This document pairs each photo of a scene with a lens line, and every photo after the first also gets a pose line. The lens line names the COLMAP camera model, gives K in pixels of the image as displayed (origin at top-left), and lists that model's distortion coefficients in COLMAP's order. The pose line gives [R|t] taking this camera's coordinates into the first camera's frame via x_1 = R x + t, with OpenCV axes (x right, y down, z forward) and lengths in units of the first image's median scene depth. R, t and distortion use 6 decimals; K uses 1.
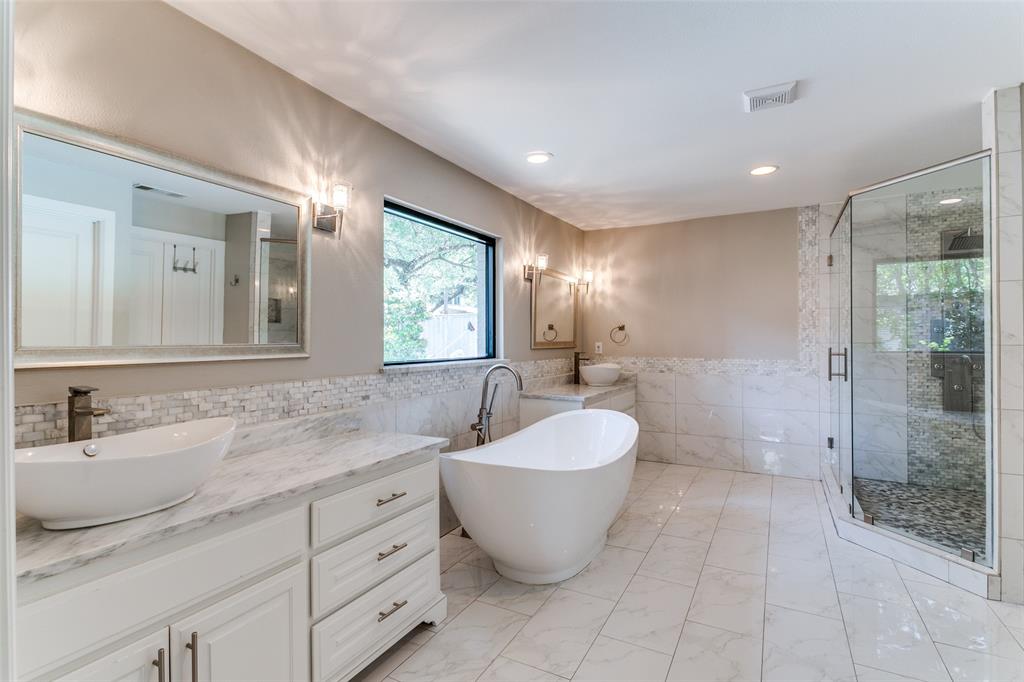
lens RADIAL K [[475.0, 0, 510.3], [0, 475.0, 339.3], [0, 0, 1]] dist [0.000302, 0.000160]
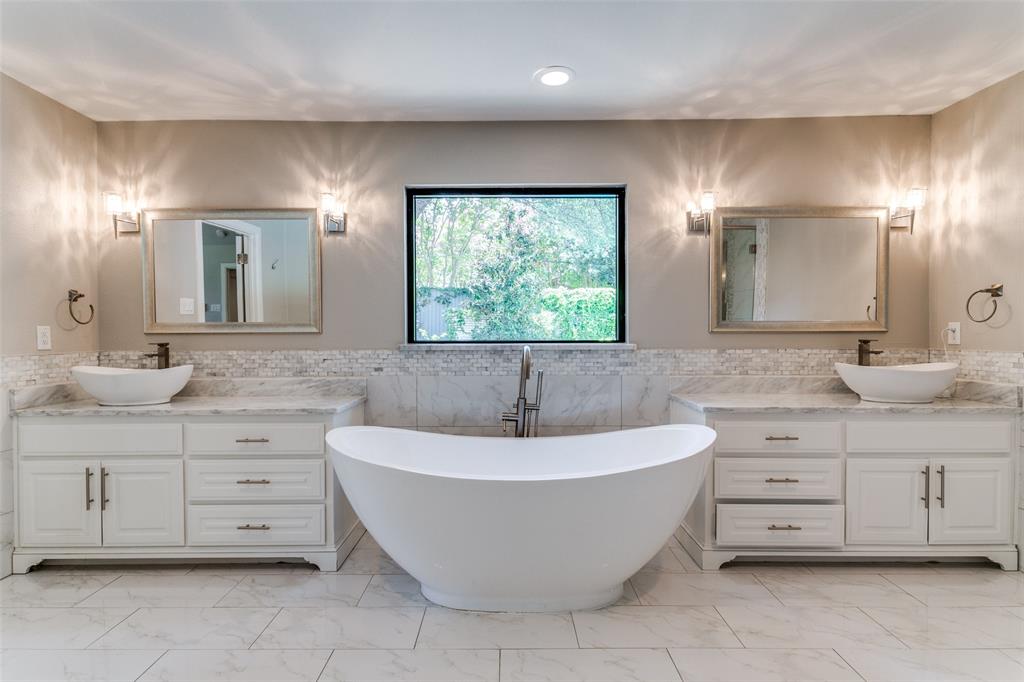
lens RADIAL K [[510.5, 0, 510.9], [0, 510.5, 339.8], [0, 0, 1]] dist [-0.003130, -0.000637]
pose [[0.501820, 0.015231, -0.864838, 0.958759], [0.003736, 0.999797, 0.019776, 0.029165], [0.864964, -0.013155, 0.501661, 0.684752]]
